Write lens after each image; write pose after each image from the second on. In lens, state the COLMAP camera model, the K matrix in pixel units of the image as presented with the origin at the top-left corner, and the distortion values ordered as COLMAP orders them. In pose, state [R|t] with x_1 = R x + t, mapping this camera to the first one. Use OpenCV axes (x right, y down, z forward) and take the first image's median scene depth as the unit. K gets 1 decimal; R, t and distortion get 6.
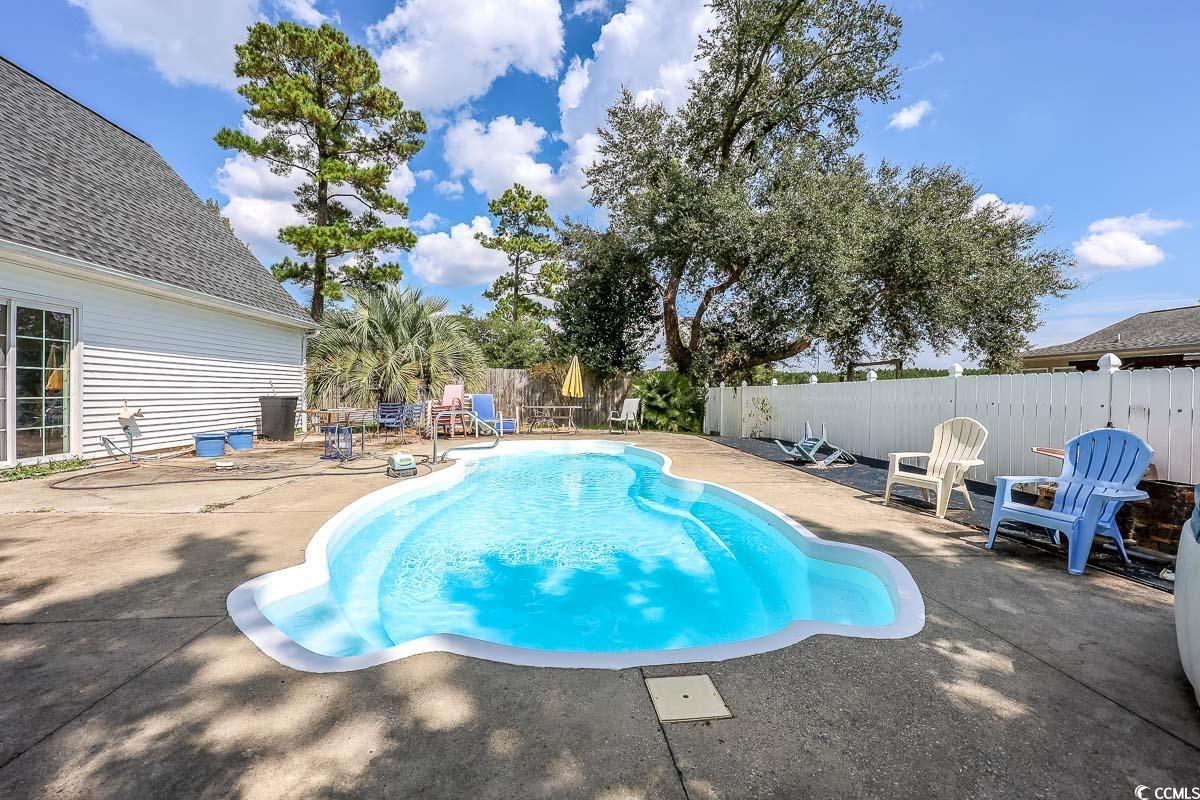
lens RADIAL K [[519.9, 0, 580.3], [0, 519.9, 385.1], [0, 0, 1]] dist [0.000332, 0.000299]
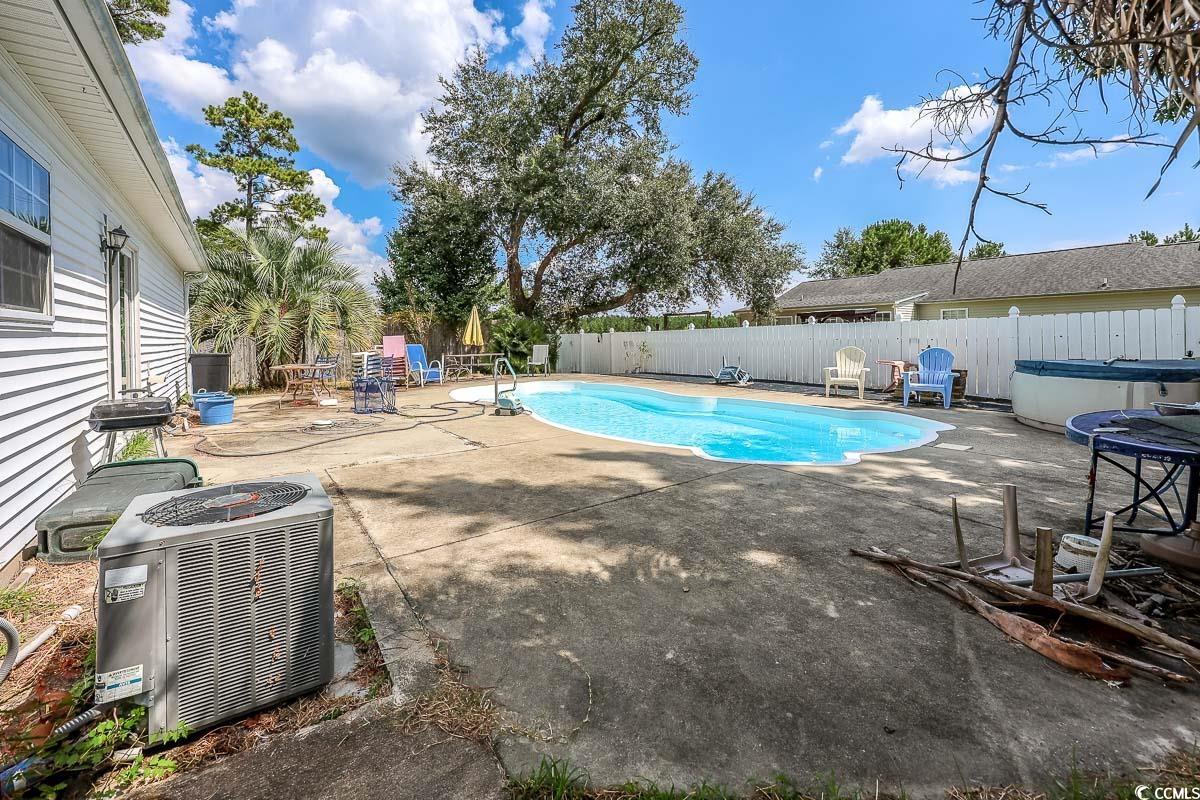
lens RADIAL K [[534.7, 0, 599.9], [0, 534.7, 330.6], [0, 0, 1]] dist [0.000983, 0.000106]
pose [[0.849536, -0.015796, 0.527294, -0.264382], [0.017267, 0.999849, 0.002132, -0.003418], [-0.527248, 0.007293, 0.849680, -0.037086]]
